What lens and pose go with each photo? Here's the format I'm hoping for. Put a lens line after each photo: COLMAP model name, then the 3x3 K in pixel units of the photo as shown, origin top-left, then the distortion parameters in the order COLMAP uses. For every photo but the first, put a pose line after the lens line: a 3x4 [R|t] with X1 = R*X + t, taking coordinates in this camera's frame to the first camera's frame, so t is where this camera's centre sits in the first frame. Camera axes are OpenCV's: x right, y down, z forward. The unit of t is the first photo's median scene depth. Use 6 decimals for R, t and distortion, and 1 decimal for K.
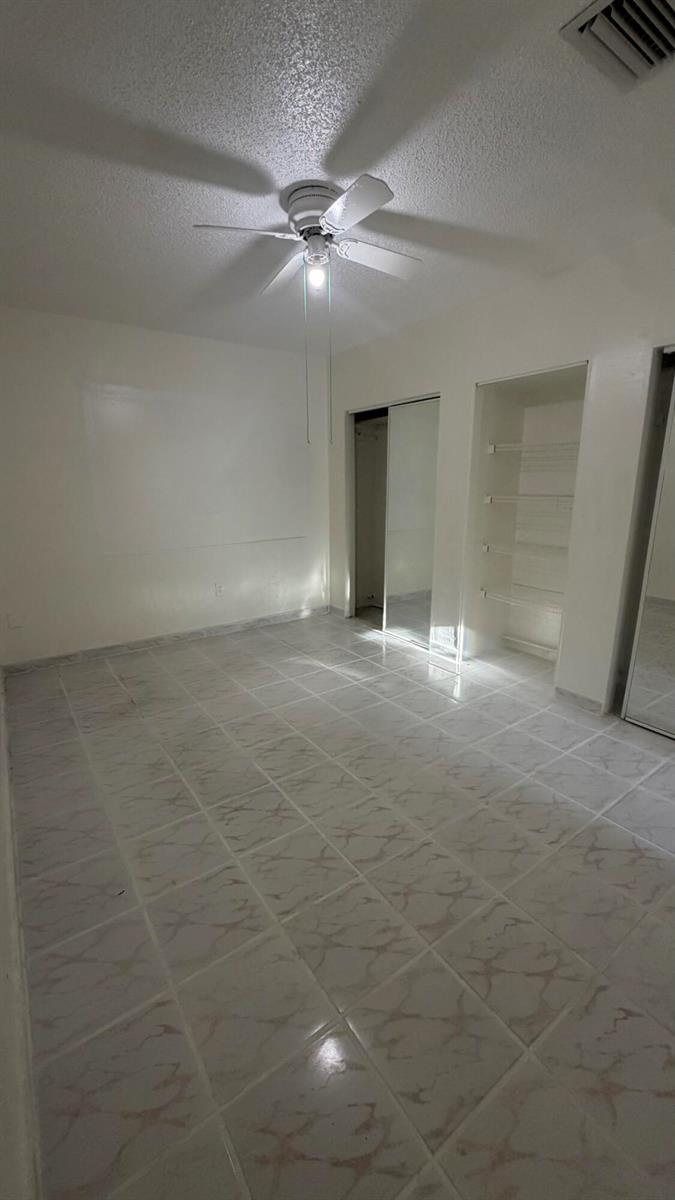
lens RADIAL K [[477.0, 0, 337.5], [0, 477.0, 600.0], [0, 0, 1]] dist [0.000919, -0.000520]
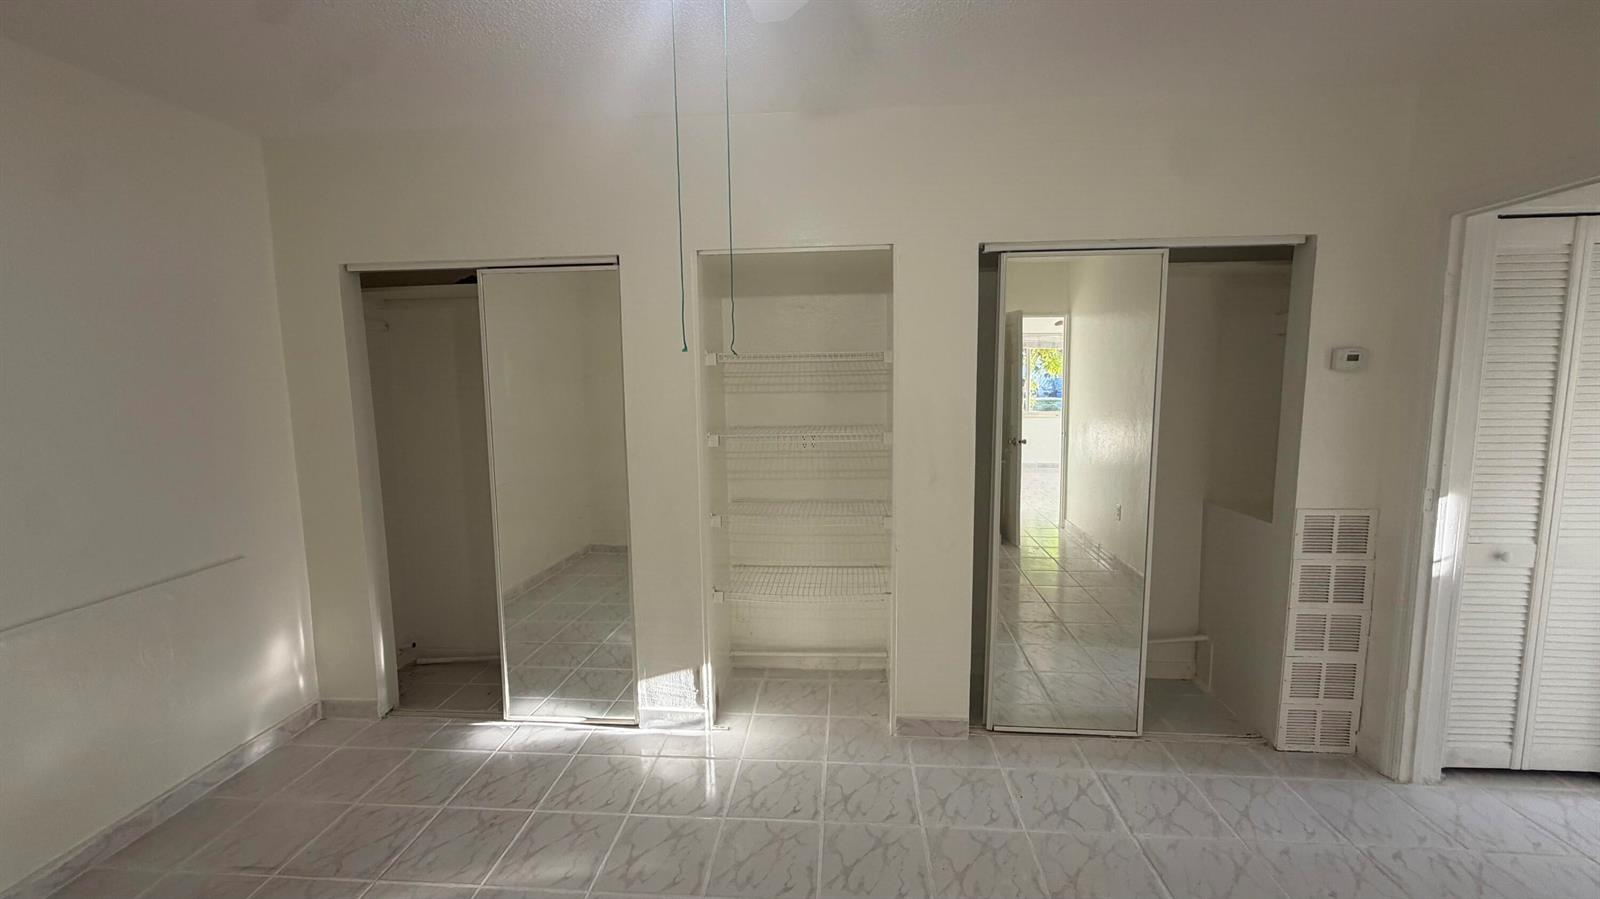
lens RADIAL K [[636.0, 0, 800.0], [0, 636.0, 449.5], [0, 0, 1]] dist [0.000919, -0.000520]
pose [[0.644037, -0.078525, 0.760953, -0.200236], [0.195736, 0.978521, -0.064686, -0.113258], [-0.739529, 0.190606, 0.645574, 0.365709]]
